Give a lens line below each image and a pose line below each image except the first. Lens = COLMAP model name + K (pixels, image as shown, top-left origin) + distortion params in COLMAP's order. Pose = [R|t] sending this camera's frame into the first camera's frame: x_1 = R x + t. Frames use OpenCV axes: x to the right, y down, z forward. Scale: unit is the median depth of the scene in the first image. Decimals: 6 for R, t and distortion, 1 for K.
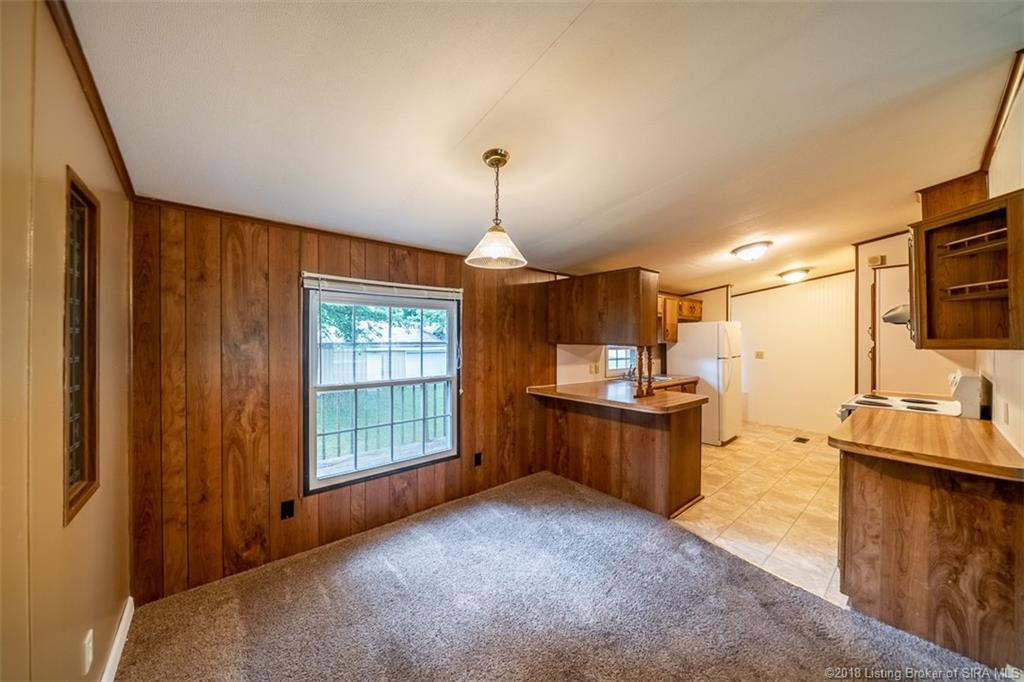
lens RADIAL K [[352.0, 0, 513.1], [0, 352.0, 340.1], [0, 0, 1]] dist [-0.000629, 0.000186]
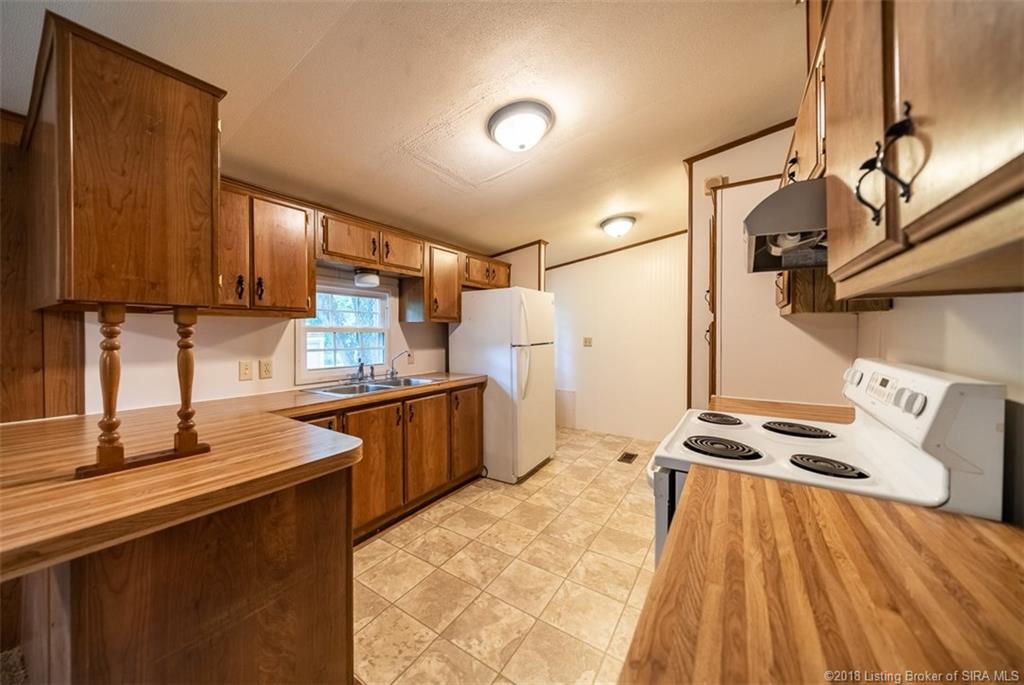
lens RADIAL K [[352.0, 0, 502.5], [0, 352.0, 335.3], [0, 0, 1]] dist [-0.000629, 0.000186]
pose [[0.960531, -0.002504, 0.278160, 0.607236], [0.000217, 0.999966, 0.008252, 0.042273], [-0.278171, -0.007866, 0.960499, 0.618108]]
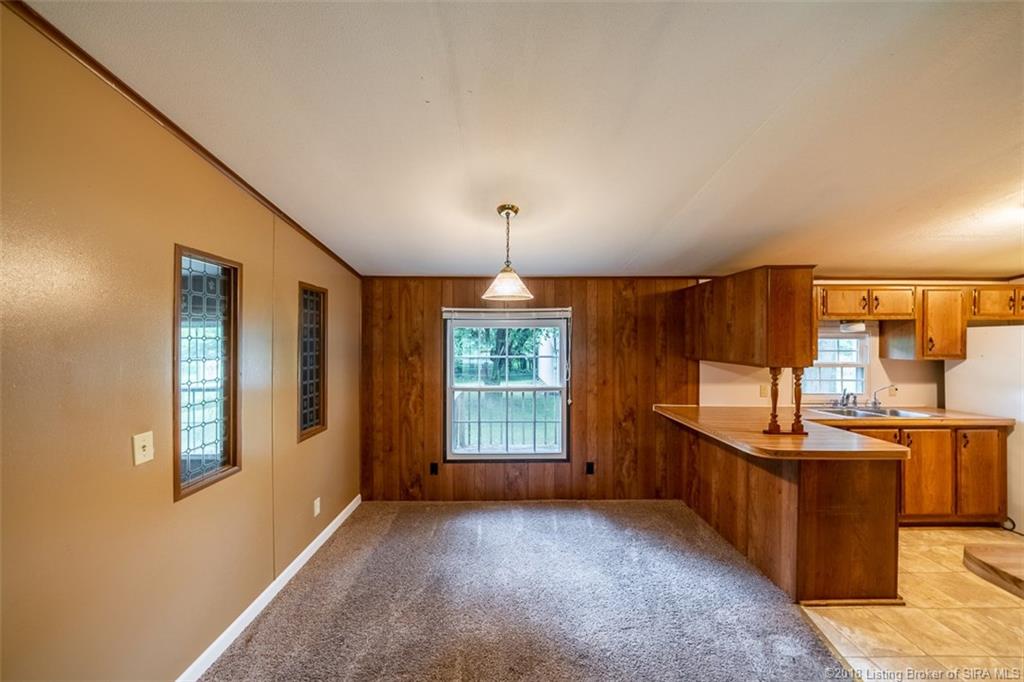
lens RADIAL K [[352.0, 0, 512.0], [0, 352.0, 342.6], [0, 0, 1]] dist [-0.000629, 0.000186]
pose [[0.775342, -0.000630, -0.631541, 0.404560], [0.000631, 1.000000, -0.000224, -0.036816], [0.631541, -0.000225, 0.775342, 0.043787]]
